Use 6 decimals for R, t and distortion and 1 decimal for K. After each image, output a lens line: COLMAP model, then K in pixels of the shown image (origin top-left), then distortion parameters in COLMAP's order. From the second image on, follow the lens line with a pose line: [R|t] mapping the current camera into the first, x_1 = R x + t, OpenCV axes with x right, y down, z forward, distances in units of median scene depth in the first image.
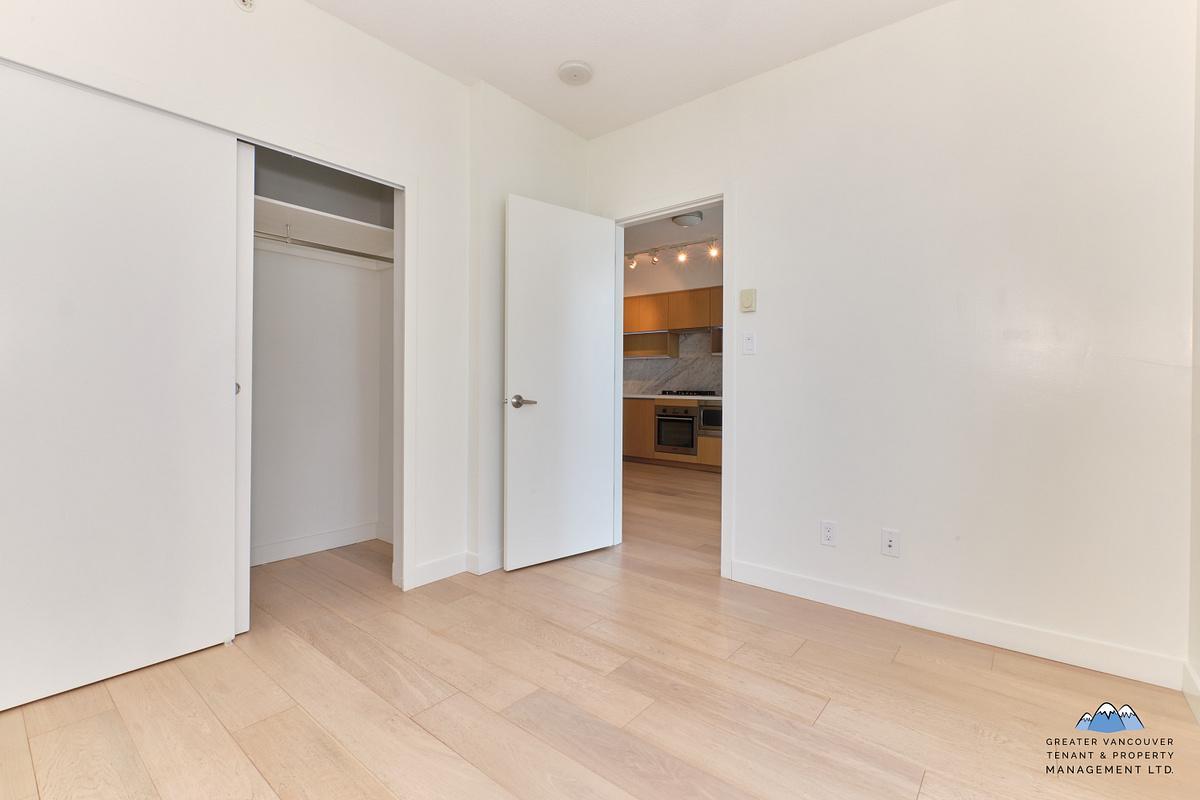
lens RADIAL K [[530.9, 0, 581.0], [0, 530.9, 387.4], [0, 0, 1]] dist [-0.002204, -0.001873]
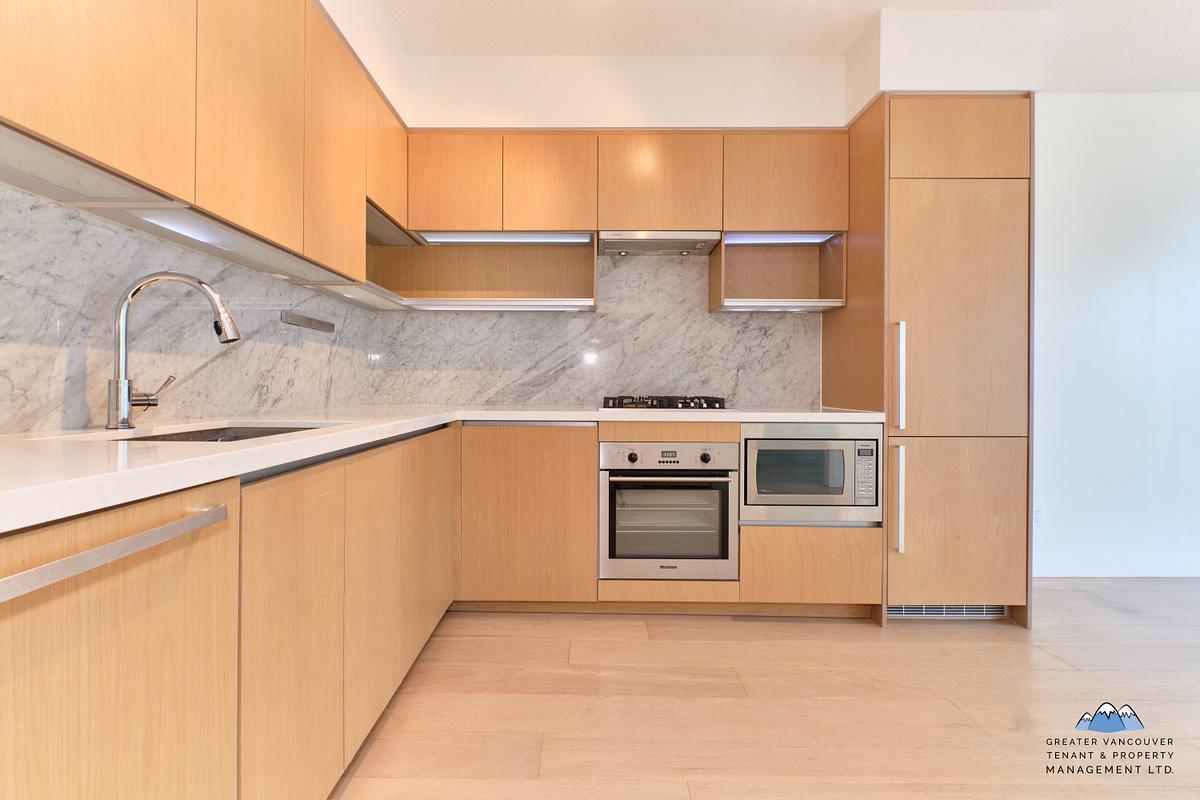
lens RADIAL K [[530.9, 0, 584.9], [0, 530.9, 387.3], [0, 0, 1]] dist [-0.002204, -0.001873]
pose [[0.766786, -0.006323, 0.641872, -0.081668], [0.006176, 0.999978, 0.002473, -0.001495], [-0.641873, 0.002068, 0.766808, 0.747788]]
